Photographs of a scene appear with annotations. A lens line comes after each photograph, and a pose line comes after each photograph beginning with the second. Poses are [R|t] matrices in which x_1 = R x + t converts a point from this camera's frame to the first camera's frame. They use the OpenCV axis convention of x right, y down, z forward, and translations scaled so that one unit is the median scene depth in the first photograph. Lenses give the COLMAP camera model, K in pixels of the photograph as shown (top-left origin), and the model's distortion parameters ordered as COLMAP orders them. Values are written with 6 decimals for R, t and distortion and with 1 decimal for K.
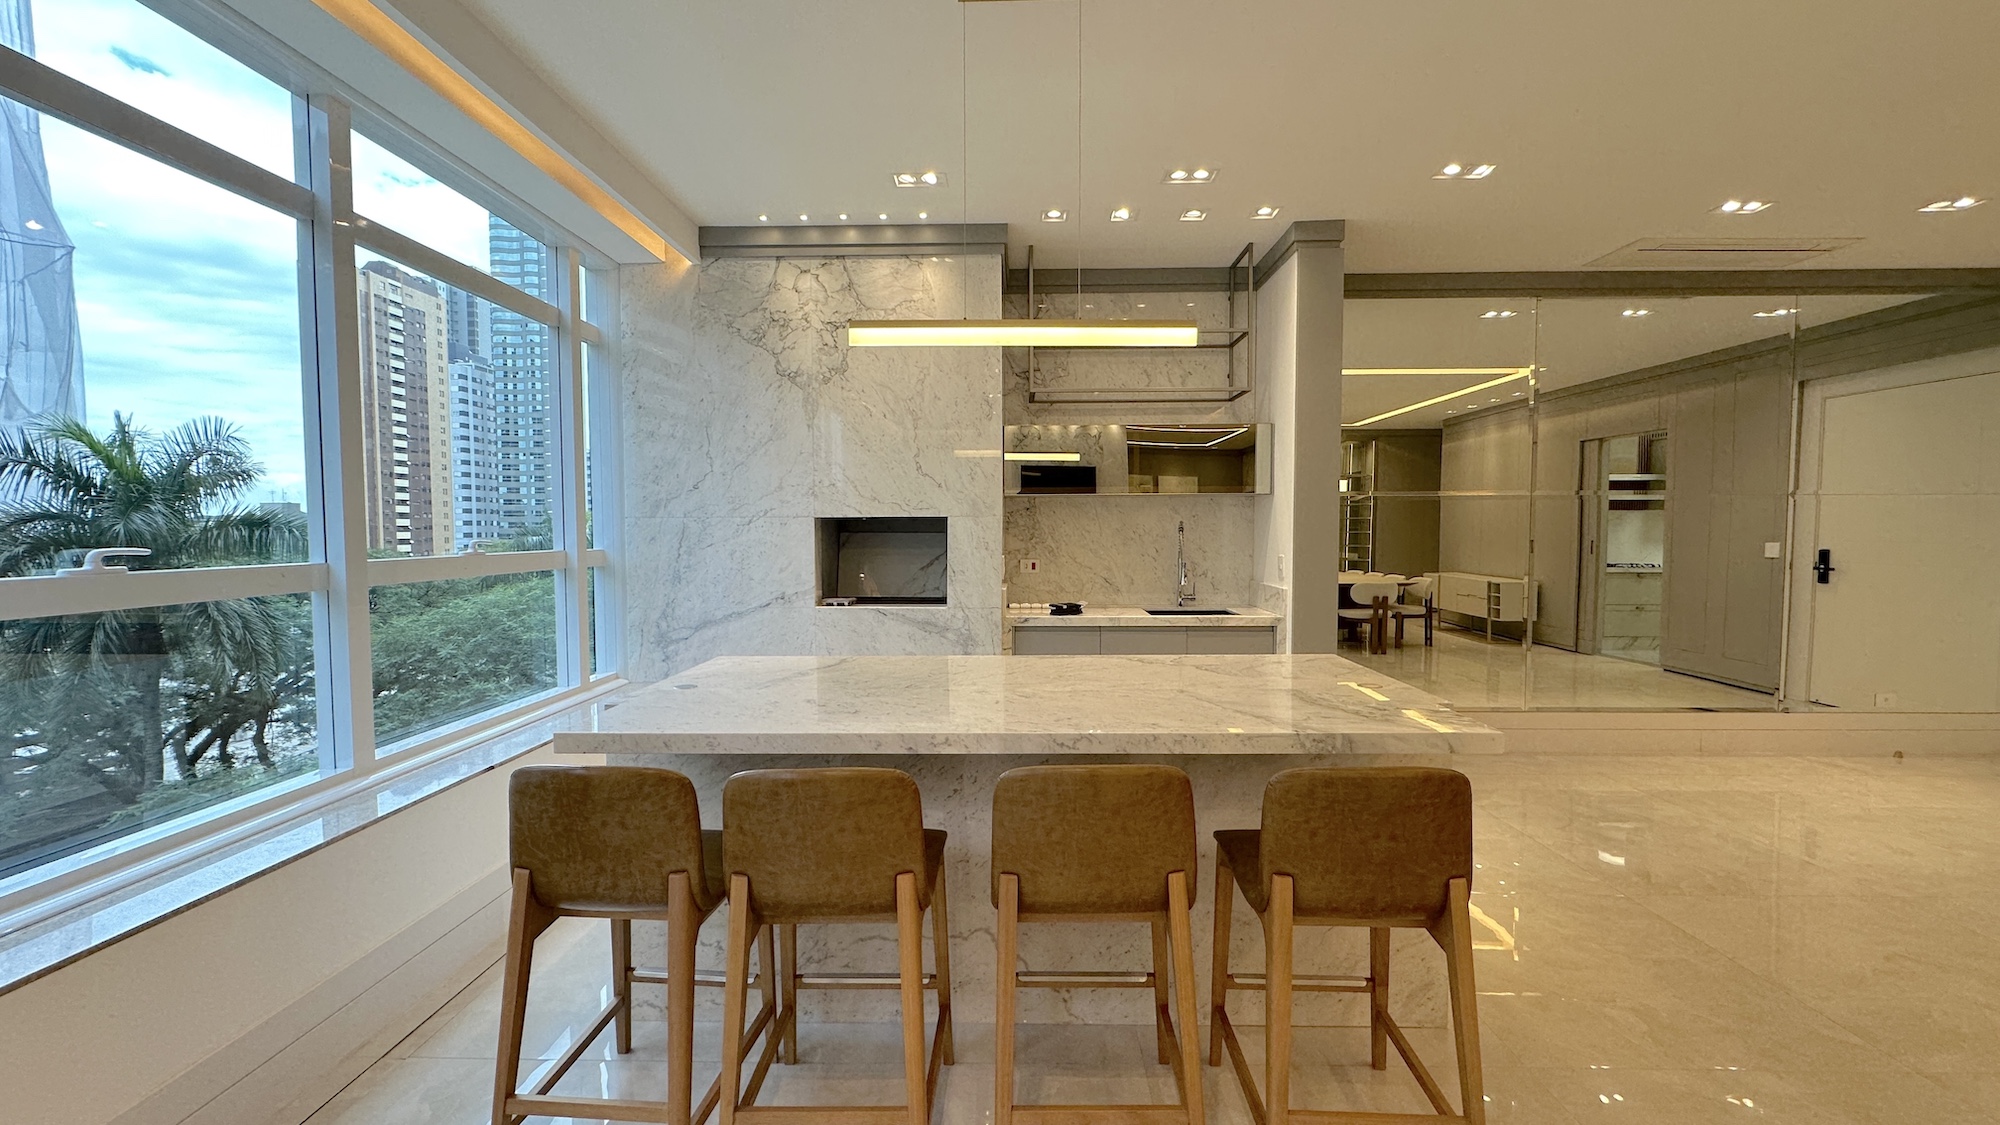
lens RADIAL K [[794.8, 0, 998.6], [0, 794.8, 563.8], [0, 0, 1]] dist [-0.002210, 0.000833]
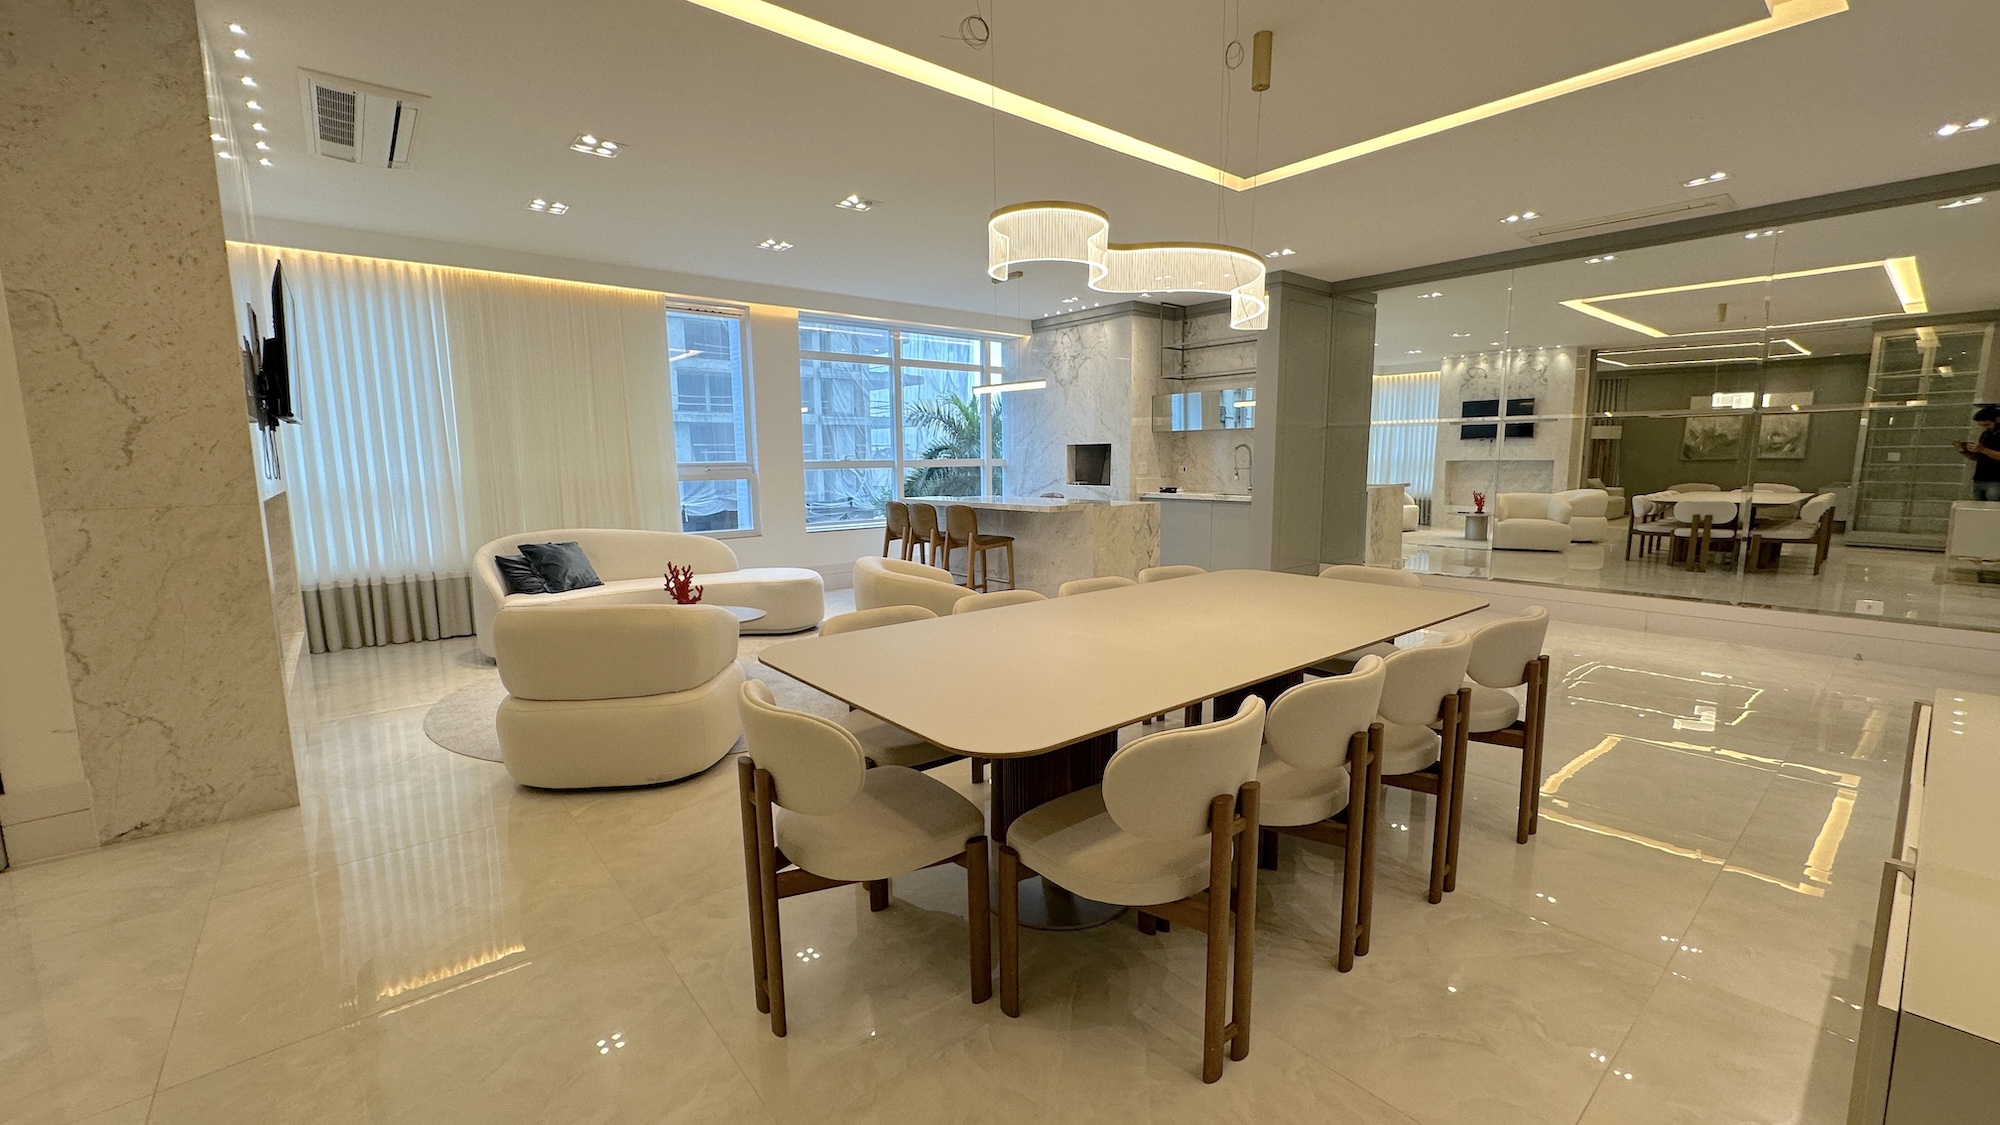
lens RADIAL K [[794.8, 0, 995.4], [0, 794.8, 565.3], [0, 0, 1]] dist [-0.002210, 0.000833]
pose [[0.656810, 0.099993, -0.747397, 0.204620], [-0.027415, 0.993680, 0.108850, 0.006290], [0.753557, -0.051004, 0.655401, -0.097463]]
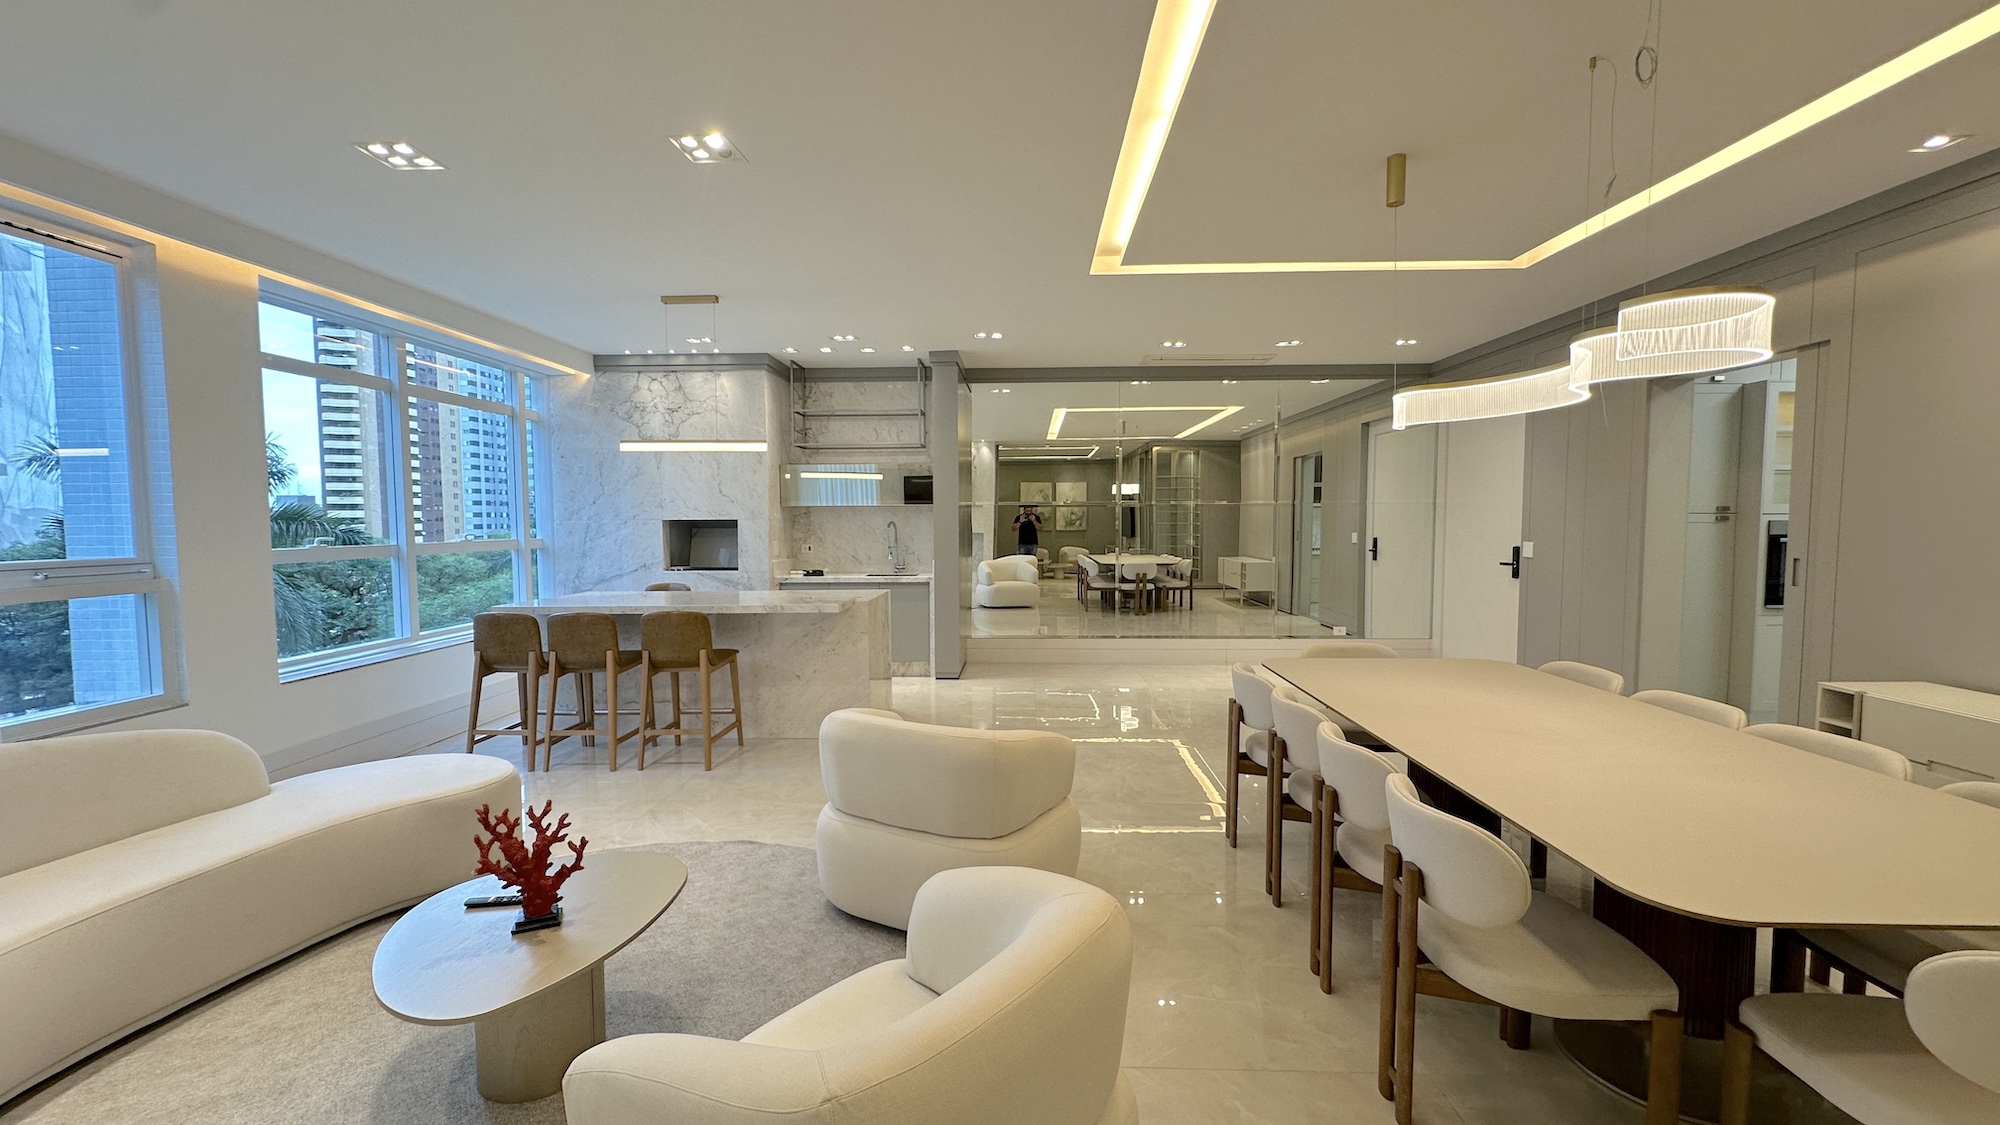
lens RADIAL K [[794.8, 0, 997.2], [0, 794.8, 563.5], [0, 0, 1]] dist [-0.002210, 0.000833]
pose [[0.999942, -0.001293, -0.010646, 0.079126], [0.001417, 0.999931, 0.011640, 0.002713], [0.010630, -0.011654, 0.999876, -0.111721]]
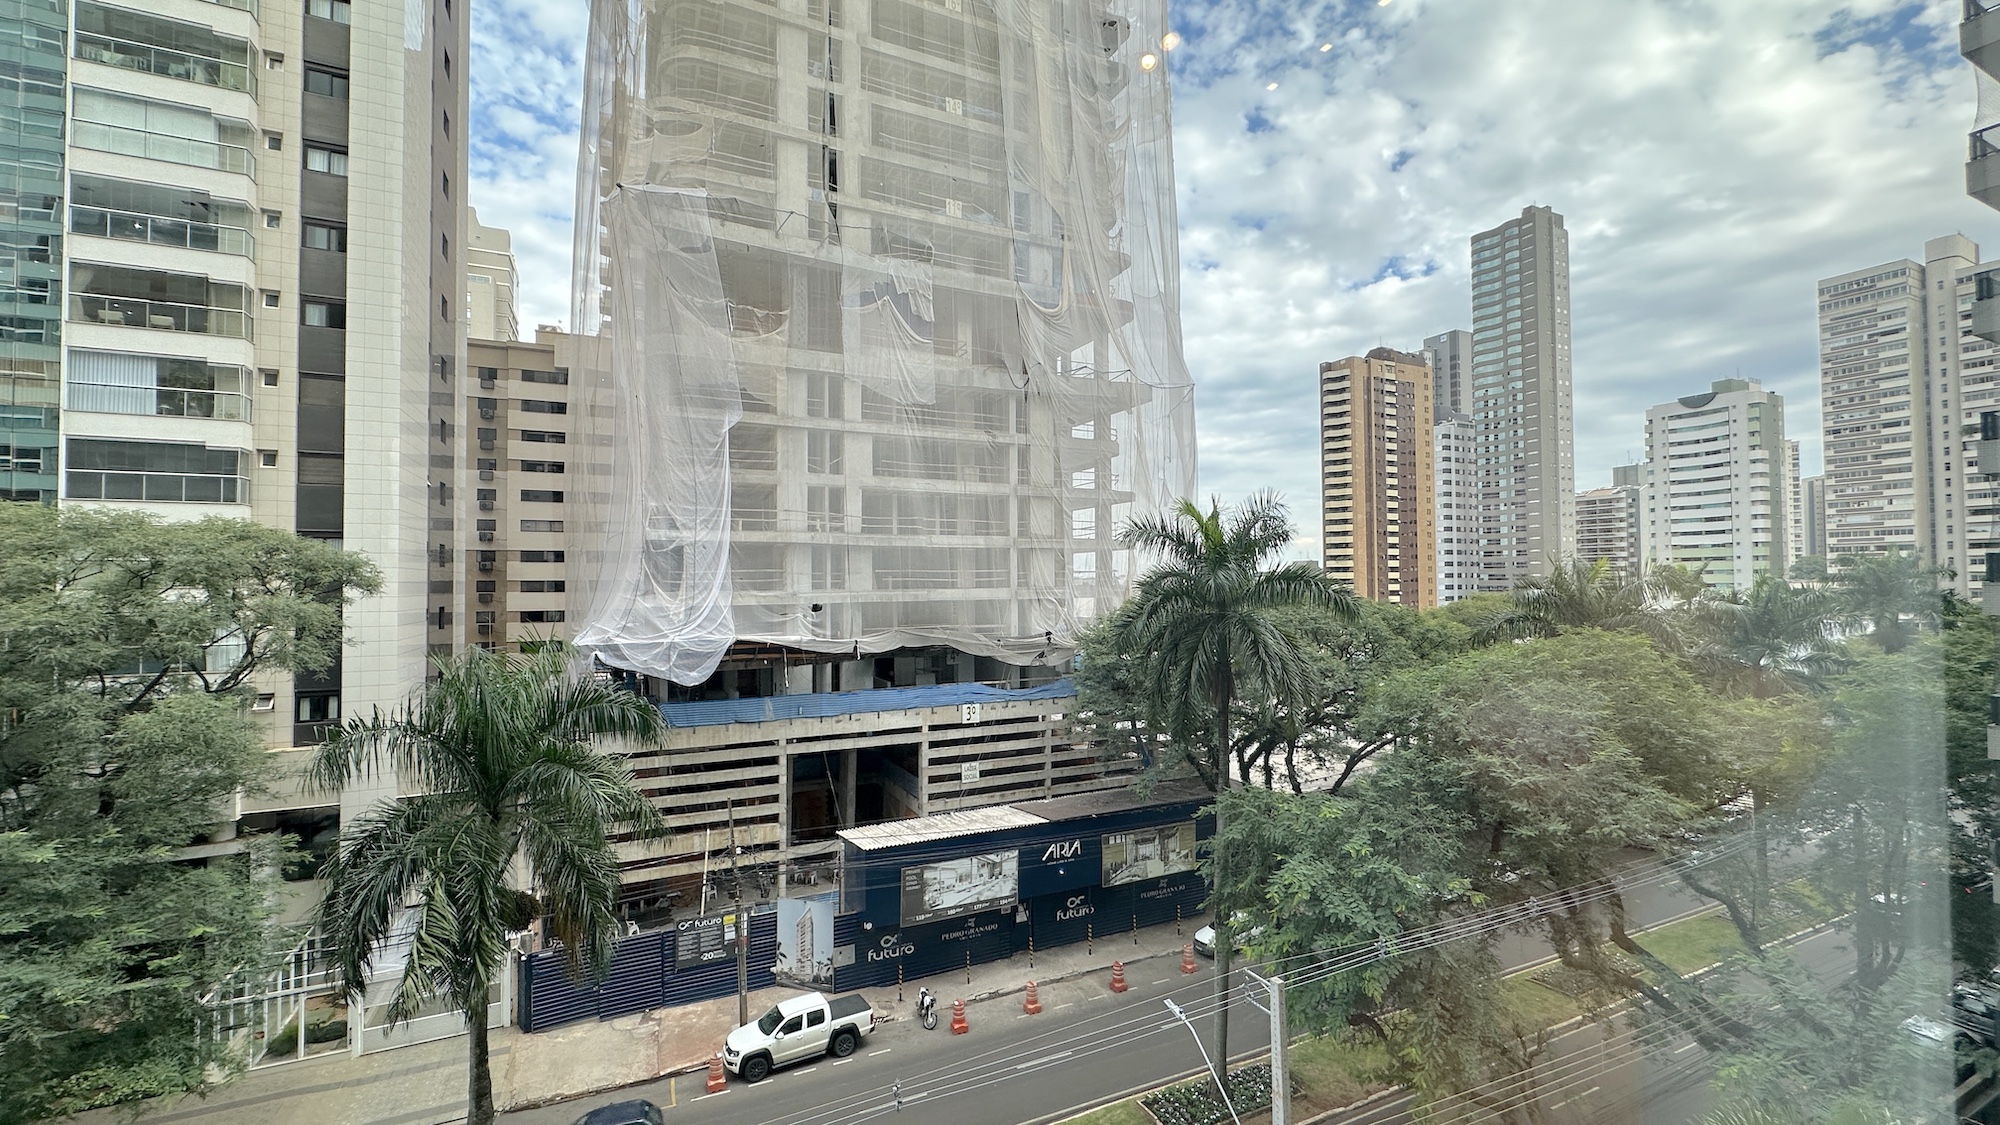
lens RADIAL K [[794.8, 0, 1001.1], [0, 794.8, 564.7], [0, 0, 1]] dist [-0.002210, 0.000833]
pose [[0.453506, -0.021696, -0.890989, -0.087321], [-0.035591, 0.998465, -0.042429, -0.005481], [0.890542, 0.050953, 0.452038, 0.090167]]
